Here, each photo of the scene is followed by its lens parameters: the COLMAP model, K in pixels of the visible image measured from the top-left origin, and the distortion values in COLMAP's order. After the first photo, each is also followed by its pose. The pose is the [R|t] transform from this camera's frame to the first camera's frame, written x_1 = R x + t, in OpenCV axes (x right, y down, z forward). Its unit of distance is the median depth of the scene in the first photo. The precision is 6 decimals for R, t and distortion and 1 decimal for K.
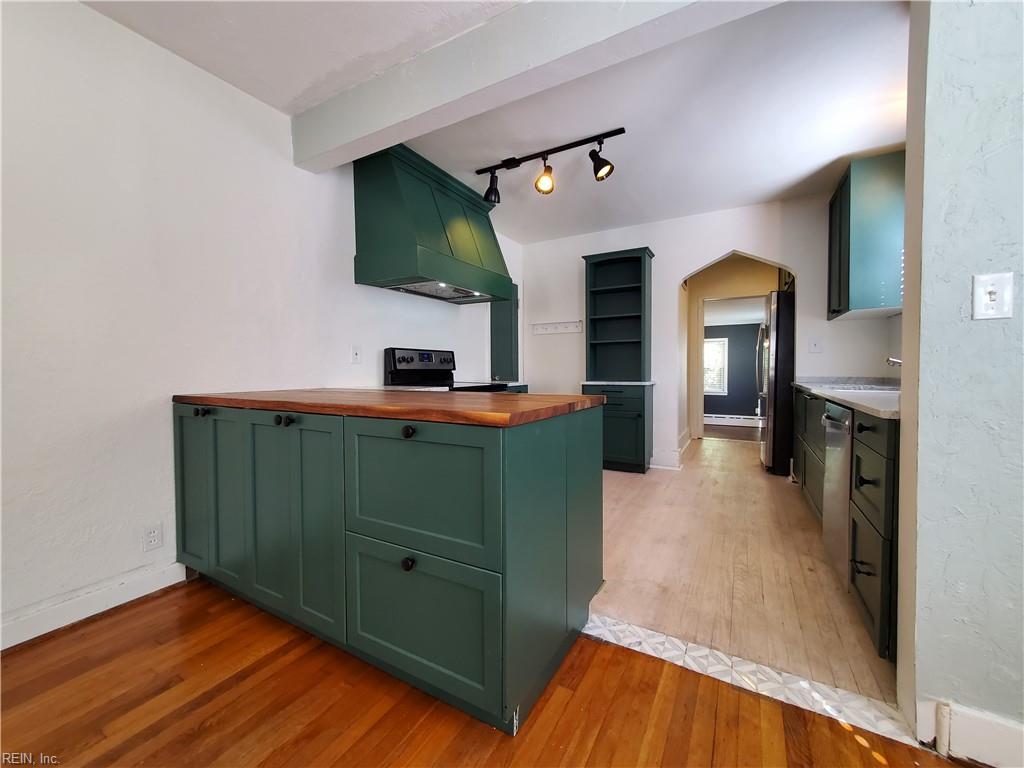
lens RADIAL K [[403.7, 0, 520.2], [0, 403.7, 378.5], [0, 0, 1]] dist [0.005755, -0.000730]
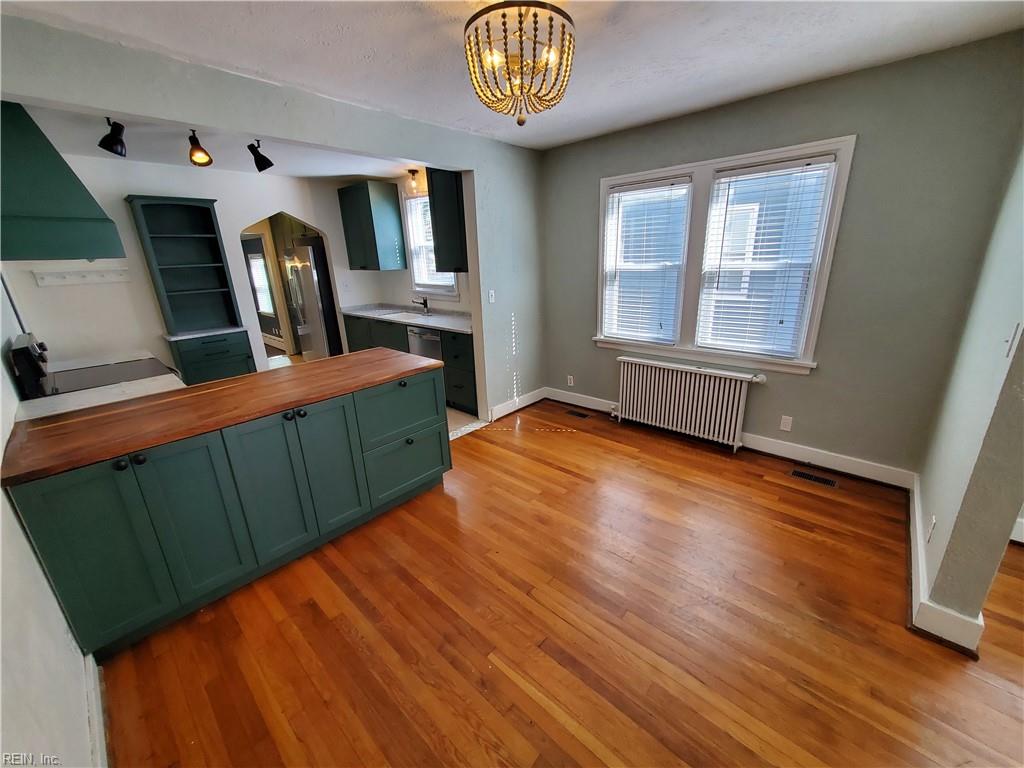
lens RADIAL K [[403.7, 0, 521.3], [0, 403.7, 378.6], [0, 0, 1]] dist [0.005755, -0.000730]
pose [[0.225406, -0.292659, 0.929270, -0.875544], [0.056619, 0.956140, 0.287387, -0.194955], [-0.972618, -0.012164, 0.232090, -0.036951]]
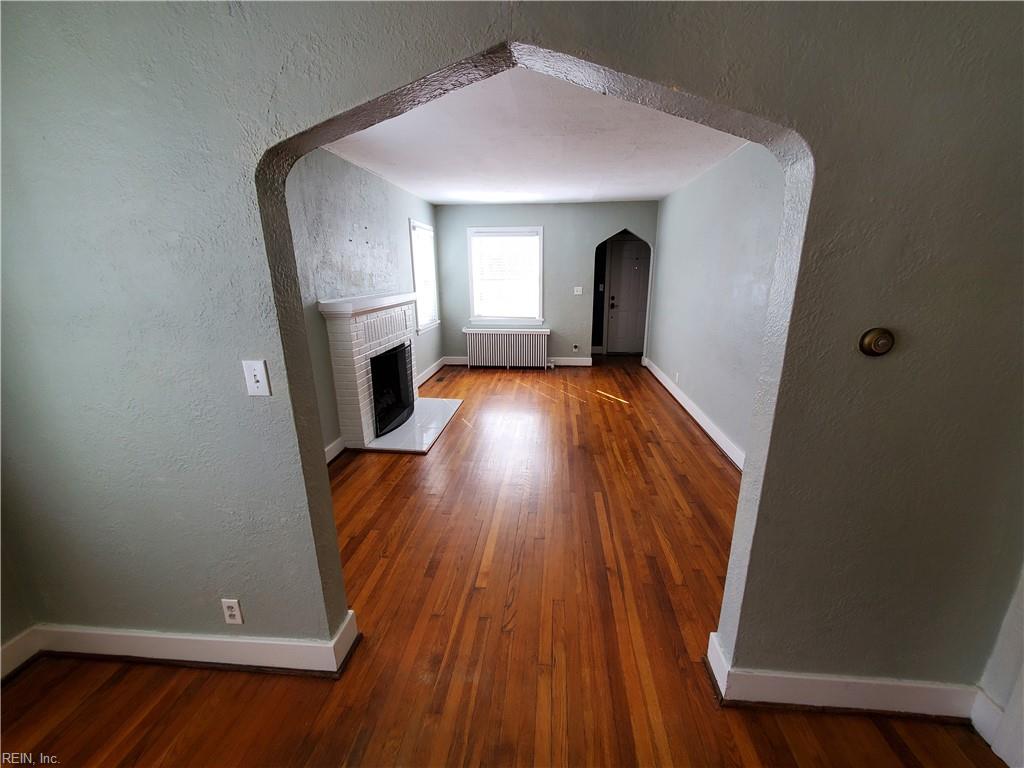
lens RADIAL K [[403.7, 0, 519.9], [0, 403.7, 384.0], [0, 0, 1]] dist [0.005755, -0.000730]
pose [[-0.913068, 0.124510, -0.388336, -0.344428], [0.003223, 0.954425, 0.298434, -0.198441], [0.407796, 0.271239, -0.871855, 0.030560]]
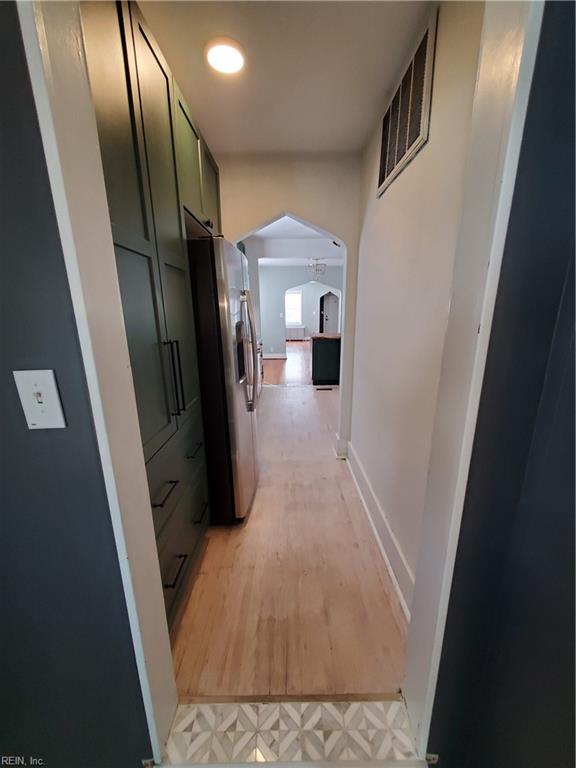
lens RADIAL K [[302.8, 0, 287.9], [0, 302.8, 388.4], [0, 0, 1]] dist [0.005755, -0.000730]
pose [[-0.877567, 0.131920, -0.460949, 1.232830], [-0.000514, 0.961143, 0.276050, -0.198365], [0.479454, 0.242490, -0.843399, 2.306602]]
